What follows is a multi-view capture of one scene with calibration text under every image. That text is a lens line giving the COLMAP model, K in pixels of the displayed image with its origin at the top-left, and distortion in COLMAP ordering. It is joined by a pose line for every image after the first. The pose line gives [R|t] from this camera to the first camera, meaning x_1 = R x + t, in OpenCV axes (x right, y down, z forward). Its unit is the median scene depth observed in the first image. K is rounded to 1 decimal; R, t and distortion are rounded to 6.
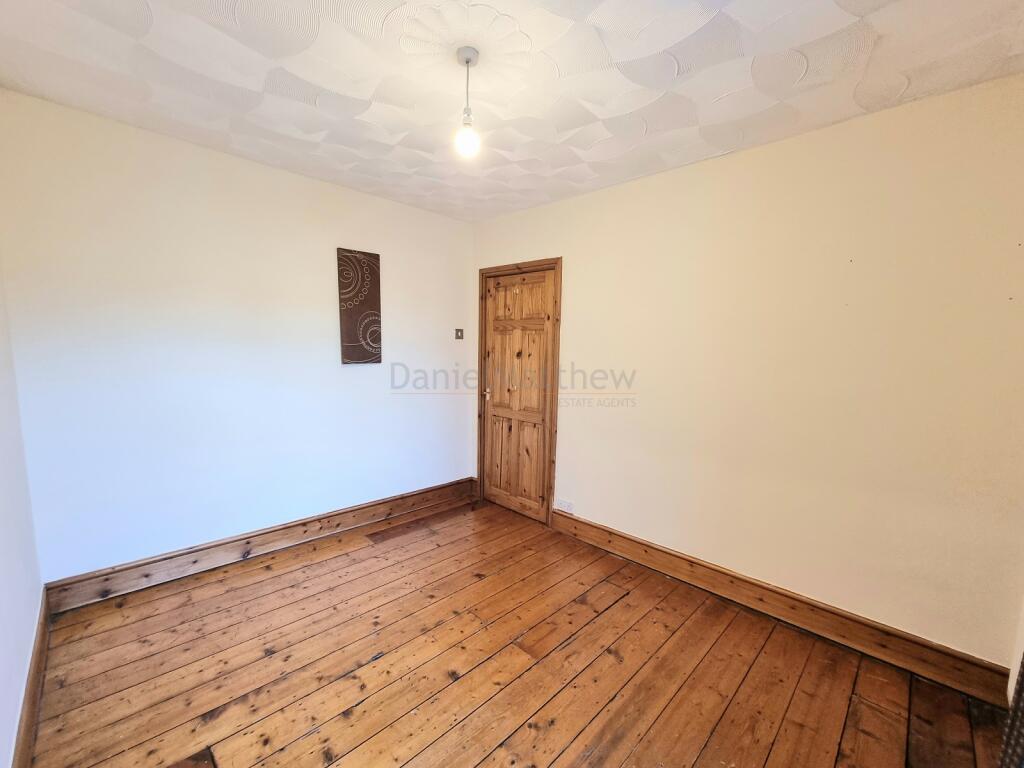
lens RADIAL K [[420.7, 0, 517.8], [0, 420.7, 395.4], [0, 0, 1]] dist [-0.002078, -0.000060]
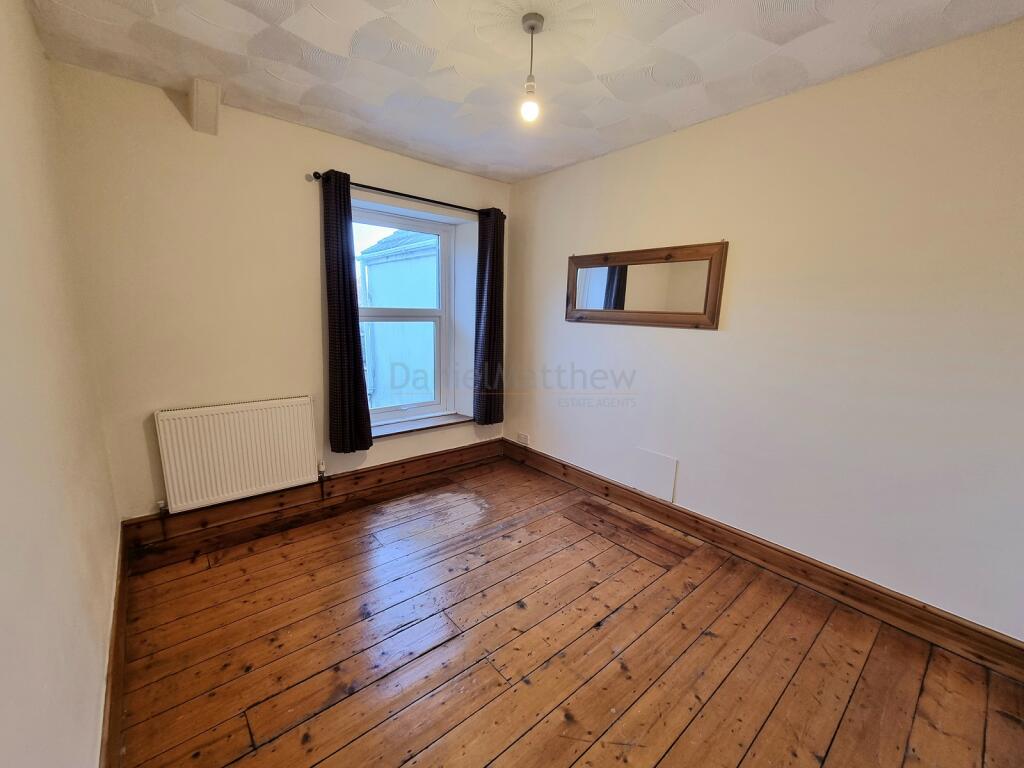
lens RADIAL K [[420.7, 0, 517.8], [0, 420.7, 395.4], [0, 0, 1]] dist [-0.002078, -0.000060]
pose [[-0.994811, -0.069993, 0.073843, -0.102567], [-0.042679, 0.945908, 0.321616, -0.128222], [-0.092360, 0.316796, -0.943986, 1.039550]]
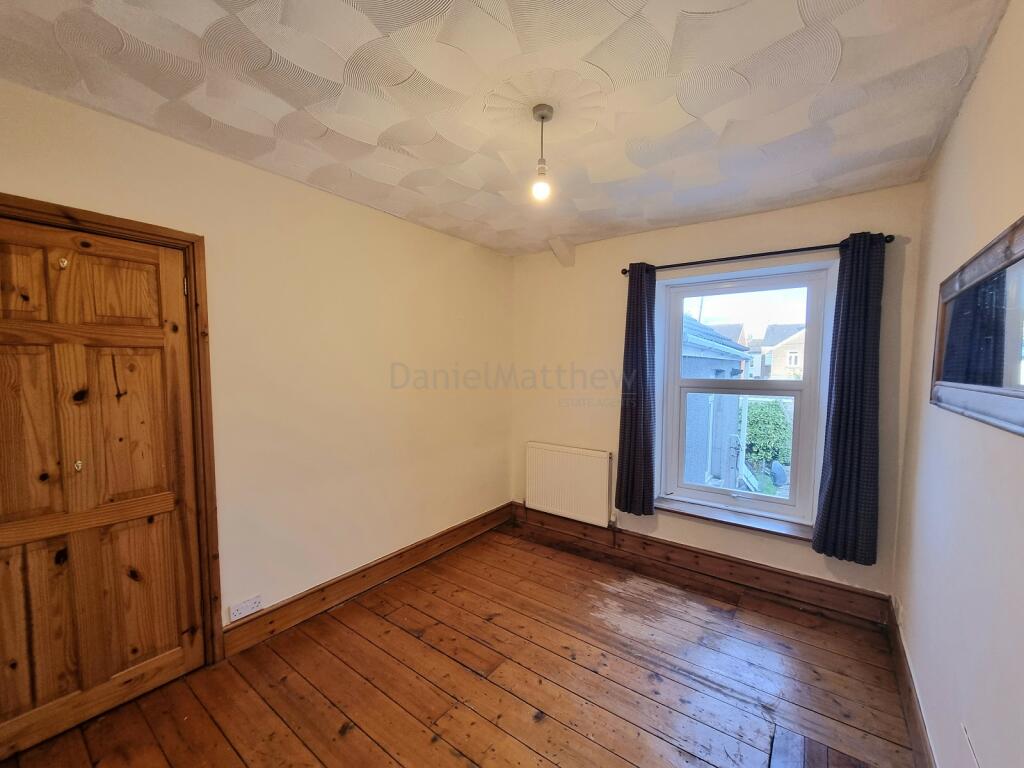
lens RADIAL K [[420.7, 0, 517.8], [0, 420.7, 395.4], [0, 0, 1]] dist [-0.002078, -0.000060]
pose [[-0.132109, -0.094178, 0.986751, -0.570604], [0.107745, 0.988214, 0.108743, -0.100849], [-0.985362, 0.120683, -0.120404, 0.590498]]
